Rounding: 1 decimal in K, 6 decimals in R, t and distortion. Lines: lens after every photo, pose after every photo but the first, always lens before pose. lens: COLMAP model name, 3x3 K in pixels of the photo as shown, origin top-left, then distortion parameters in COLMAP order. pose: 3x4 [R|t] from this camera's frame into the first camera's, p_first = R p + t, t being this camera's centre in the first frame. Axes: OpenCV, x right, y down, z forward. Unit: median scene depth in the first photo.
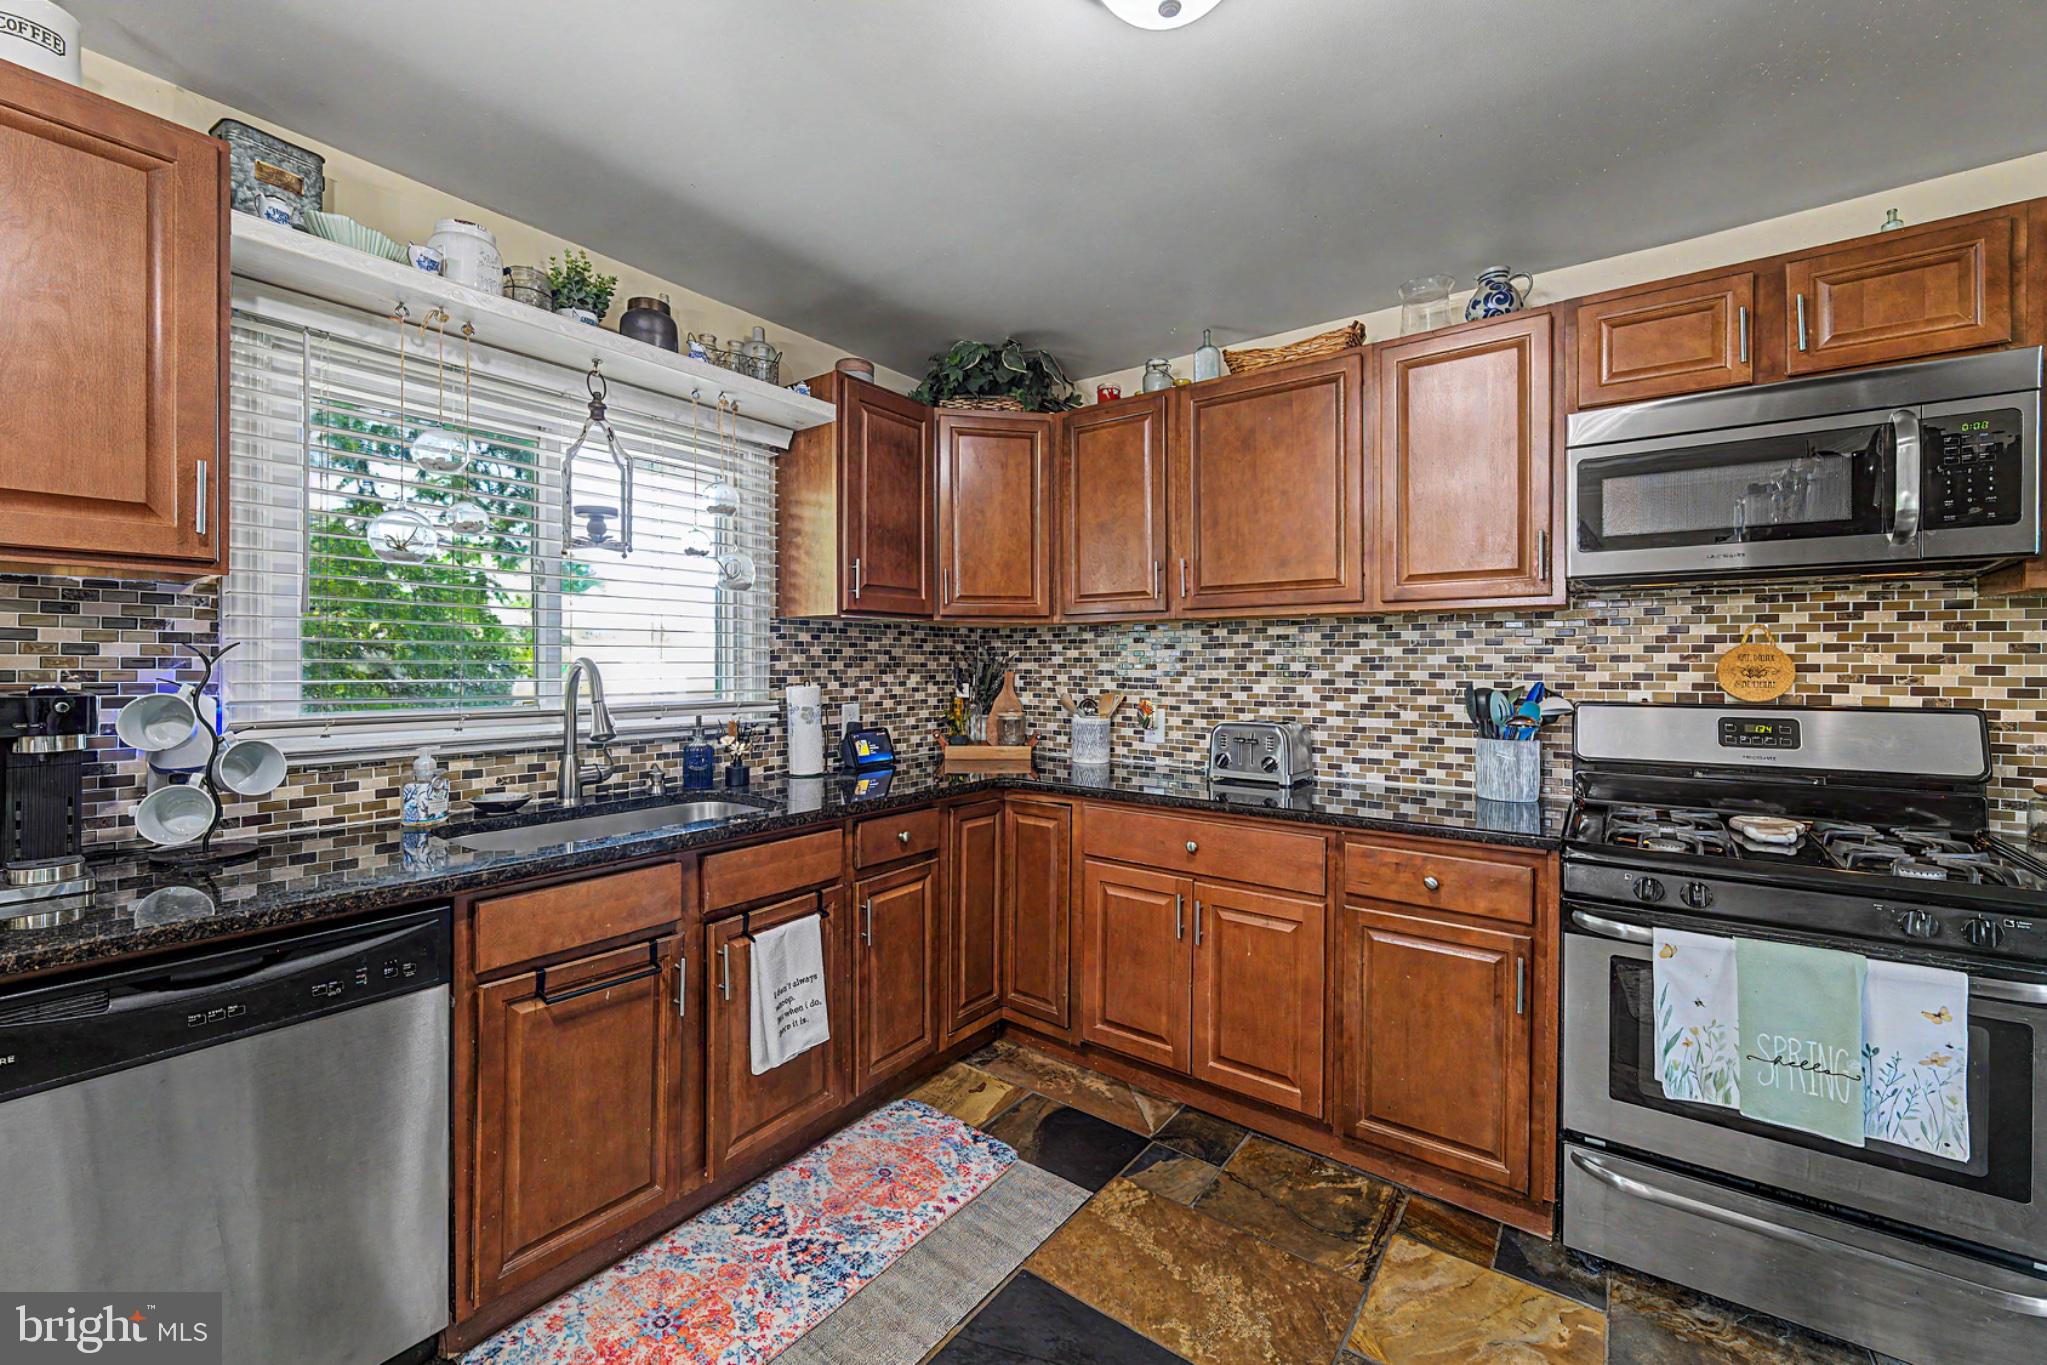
lens RADIAL K [[814.7, 0, 1013.2], [0, 814.7, 663.9], [0, 0, 1]] dist [-0.008494, 0.000493]
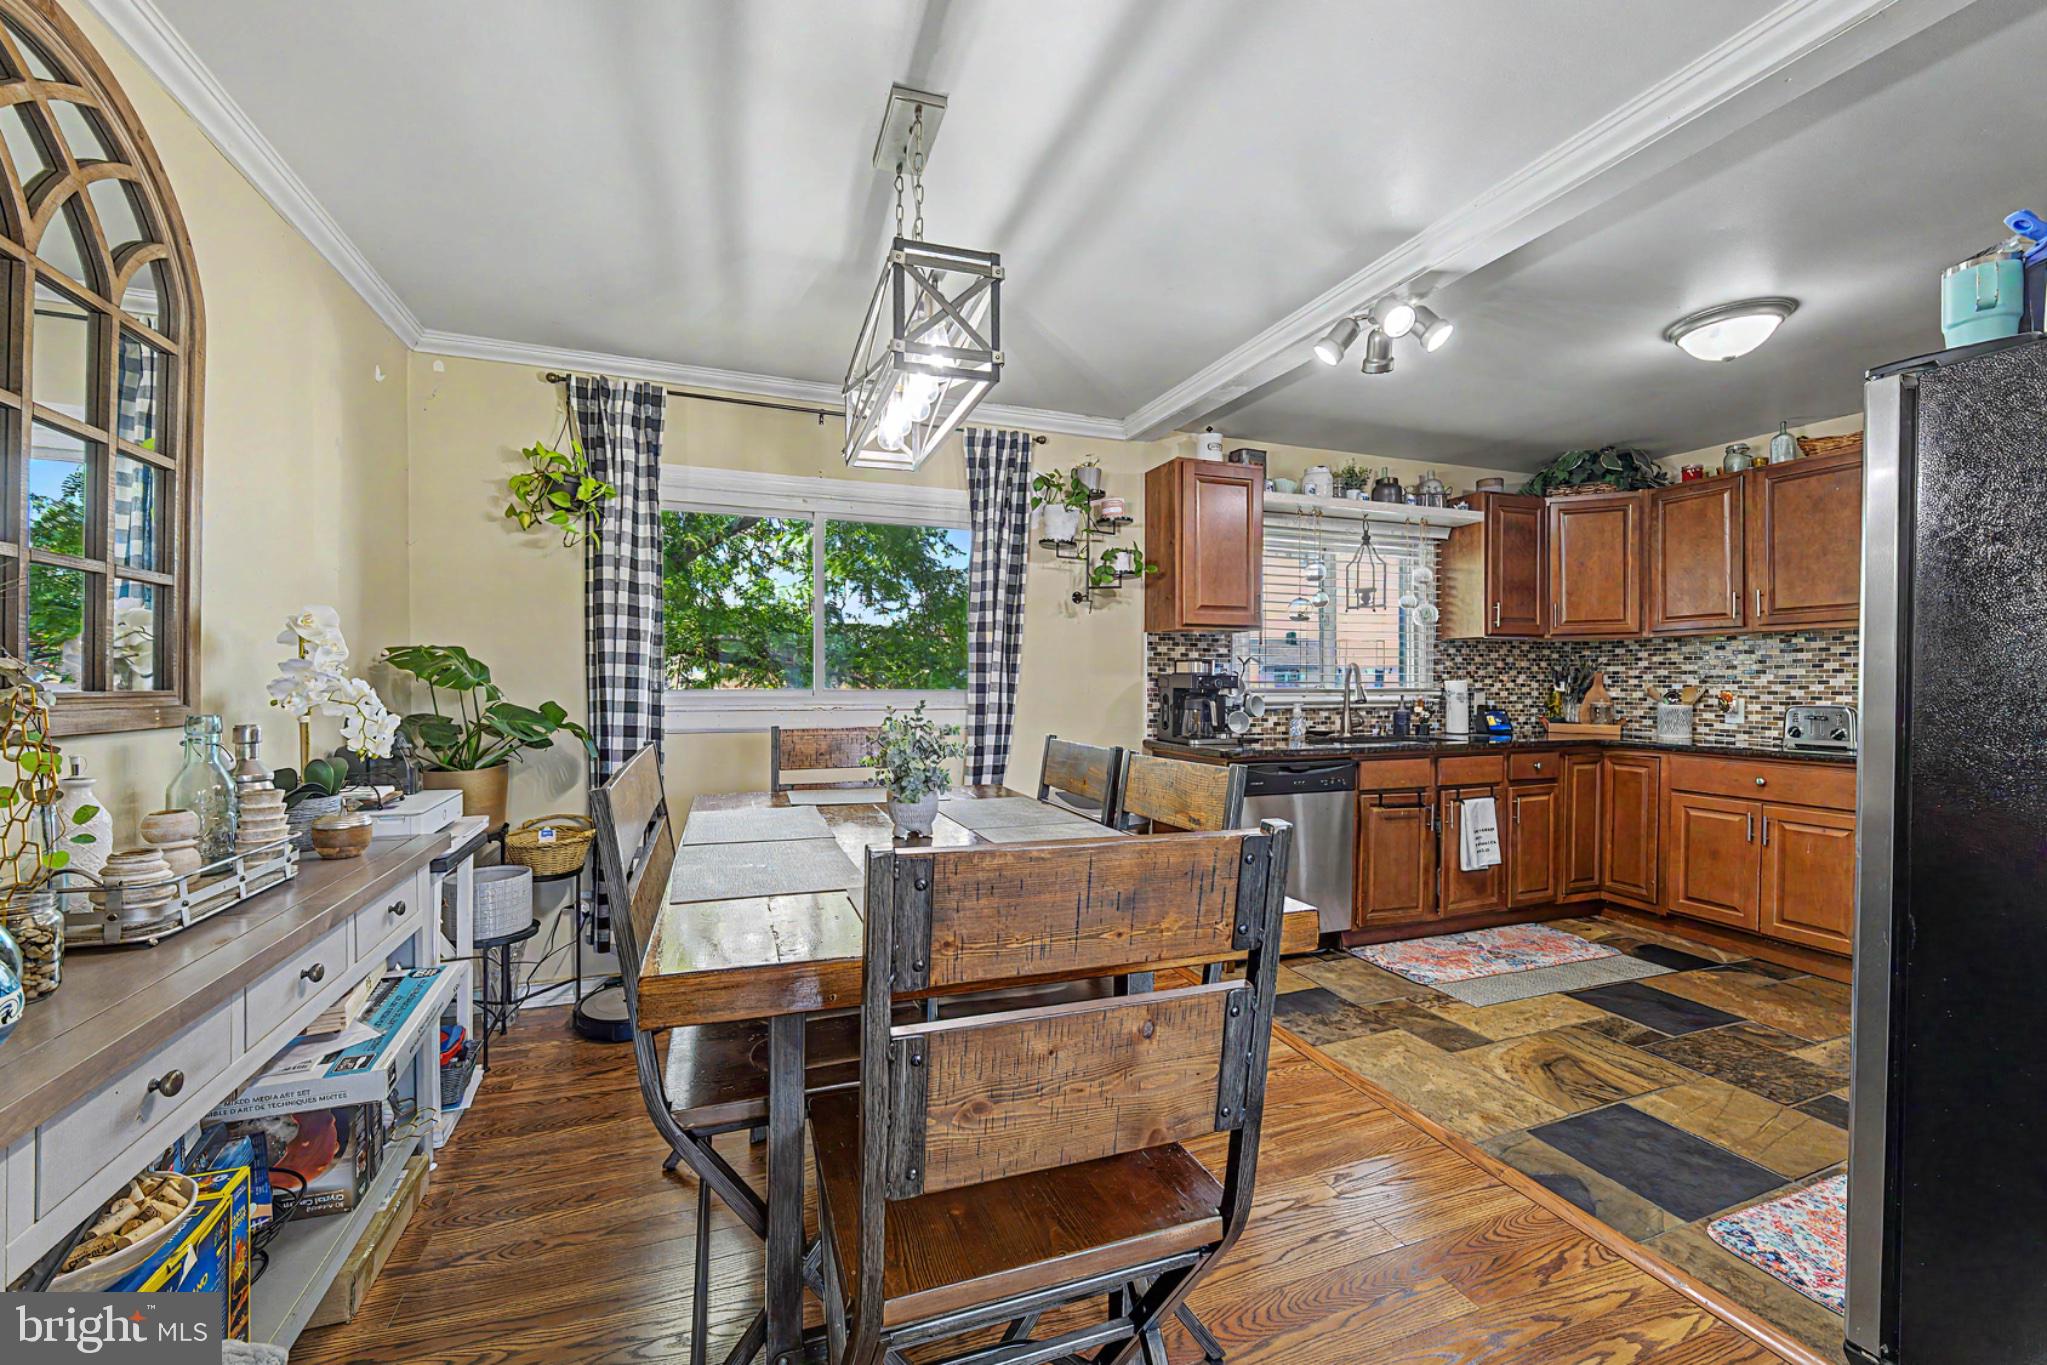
lens RADIAL K [[814.7, 0, 1016.5], [0, 814.7, 688.5], [0, 0, 1]] dist [-0.008494, 0.000493]
pose [[0.838250, 0.002868, -0.545279, -0.116460], [0.002372, 0.999958, 0.008907, 0.030109], [0.545281, -0.008759, 0.838207, -0.969406]]
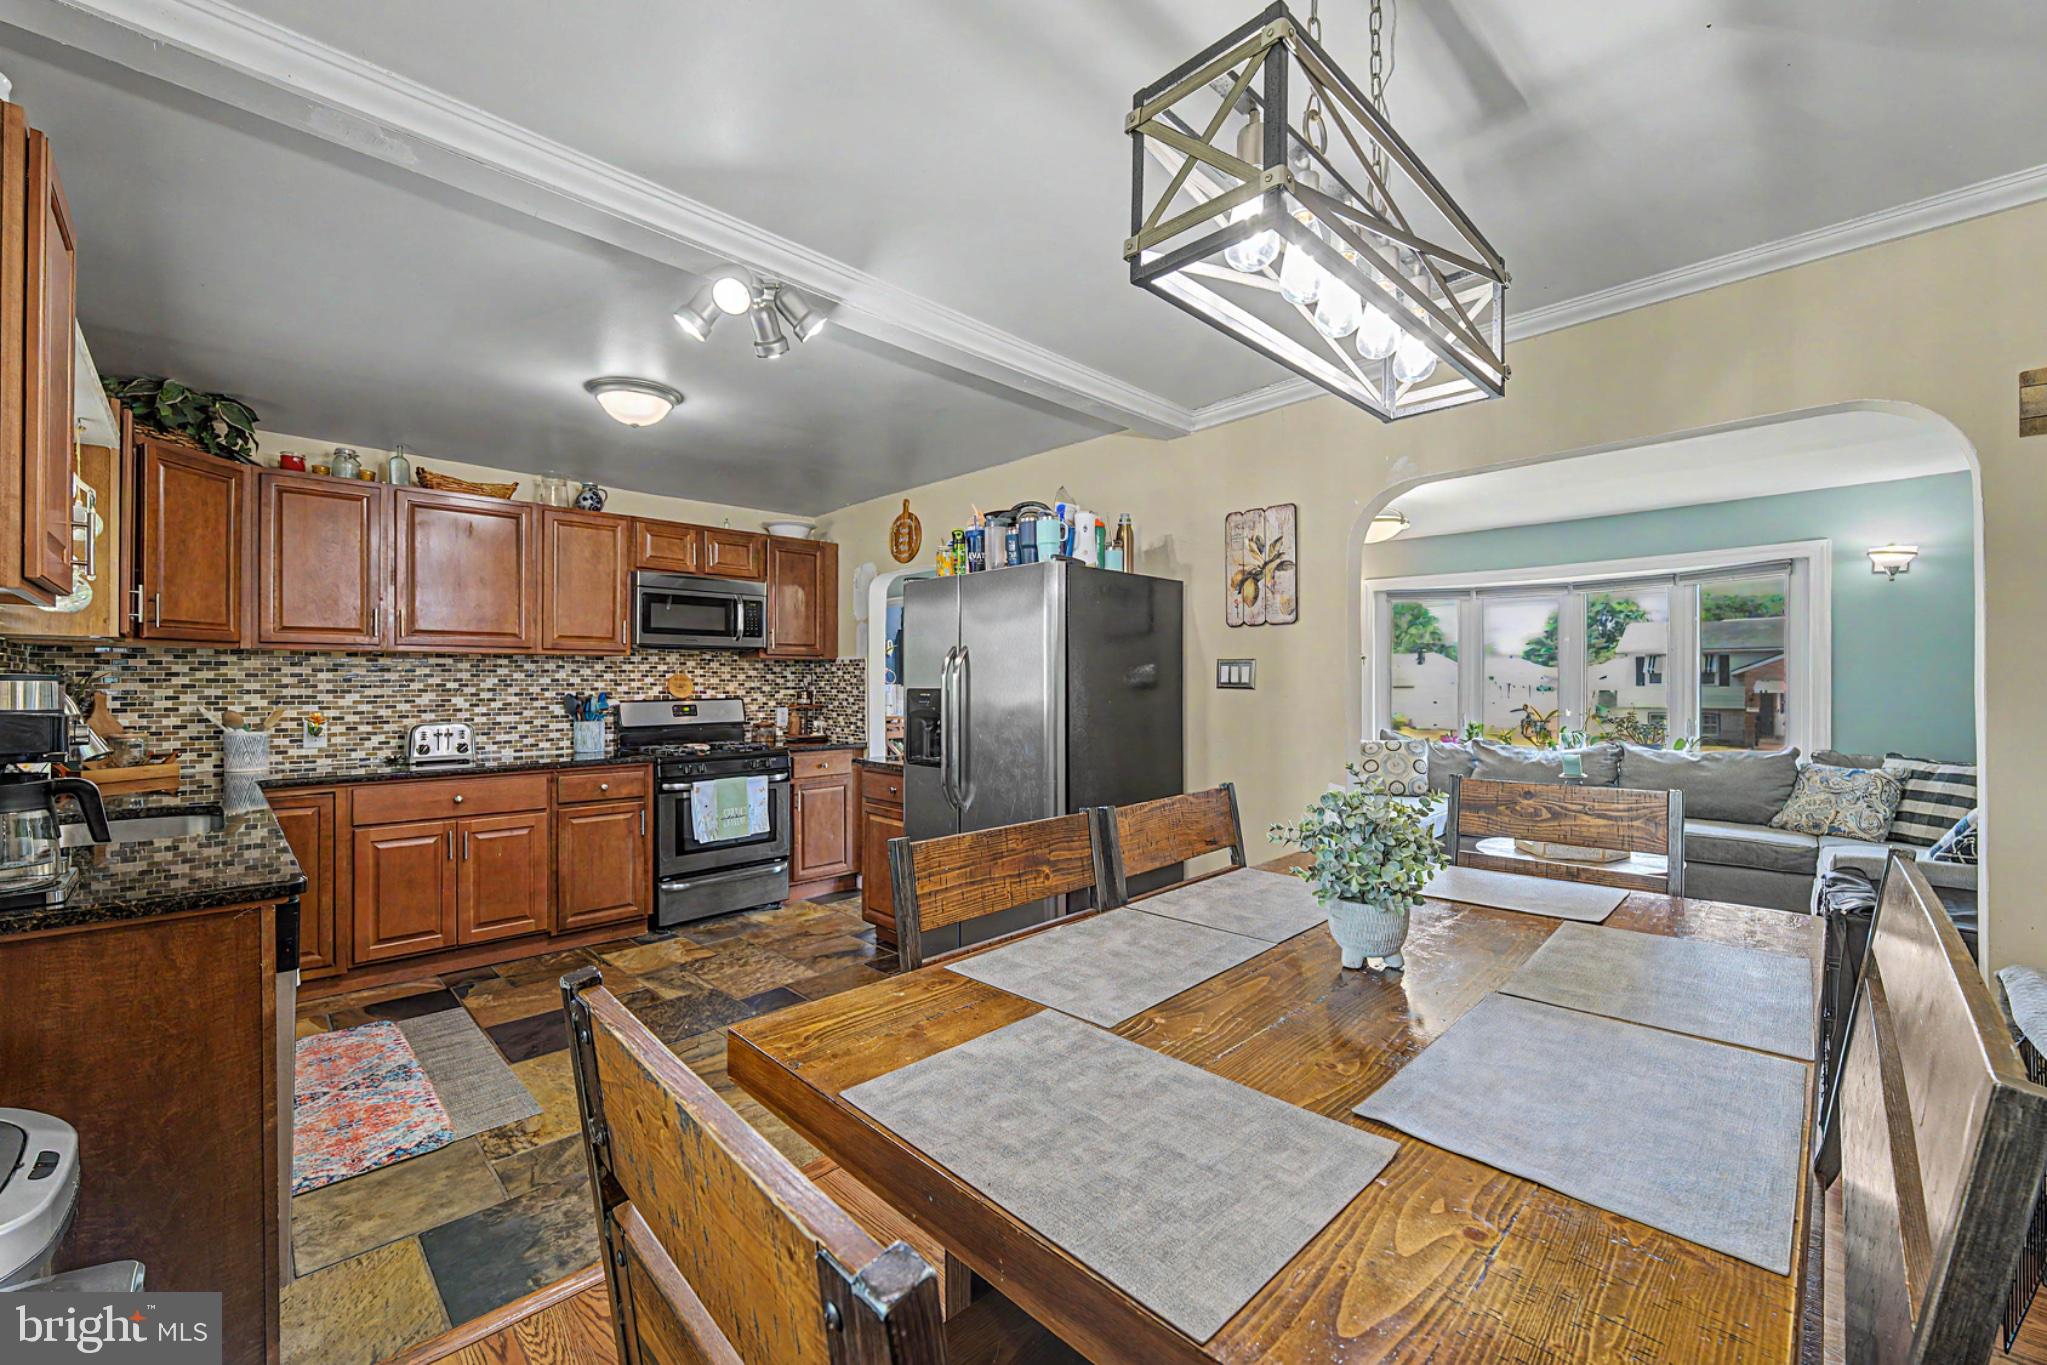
lens RADIAL K [[814.7, 0, 1009.3], [0, 814.7, 678.8], [0, 0, 1]] dist [-0.008494, 0.000493]
pose [[0.151773, 0.001976, 0.988413, -1.100880], [0.003565, 0.999990, -0.002546, -0.000855], [-0.988409, 0.003910, 0.151765, -0.278046]]
